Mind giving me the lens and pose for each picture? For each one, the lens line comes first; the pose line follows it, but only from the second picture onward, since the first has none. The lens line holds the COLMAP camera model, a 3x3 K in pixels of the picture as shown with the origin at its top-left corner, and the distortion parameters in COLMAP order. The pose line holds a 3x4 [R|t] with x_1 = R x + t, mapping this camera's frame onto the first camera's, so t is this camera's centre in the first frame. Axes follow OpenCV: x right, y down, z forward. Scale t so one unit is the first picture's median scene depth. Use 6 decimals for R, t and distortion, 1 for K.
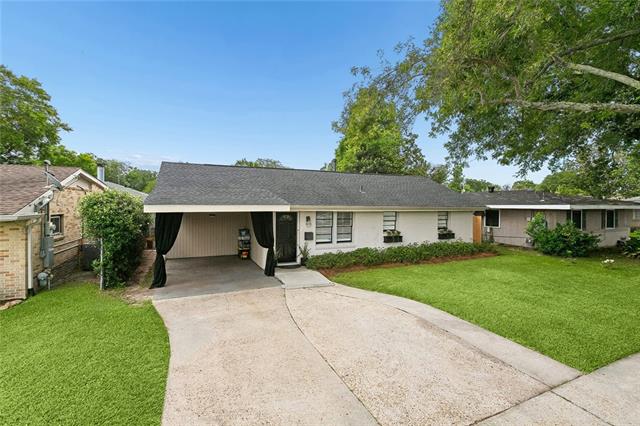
lens RADIAL K [[287.5, 0, 321.0], [0, 287.5, 209.9], [0, 0, 1]] dist [0.003270, 0.000463]
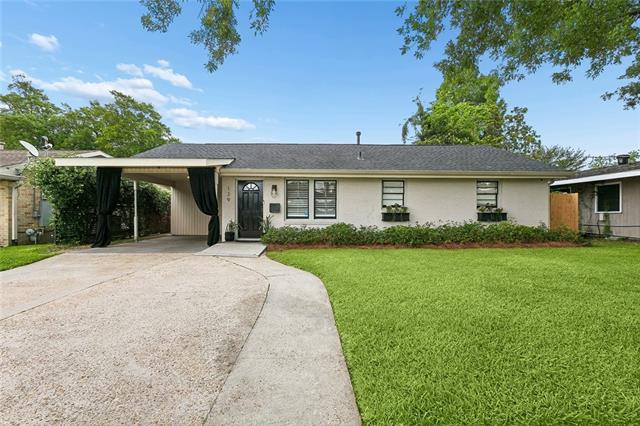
lens RADIAL K [[287.5, 0, 318.6], [0, 287.5, 215.7], [0, 0, 1]] dist [0.003270, 0.000463]
pose [[0.921112, -0.002540, -0.389289, 0.370025], [-0.002738, 0.999912, -0.013002, 0.112765], [0.389288, 0.013043, 0.921024, 0.239089]]
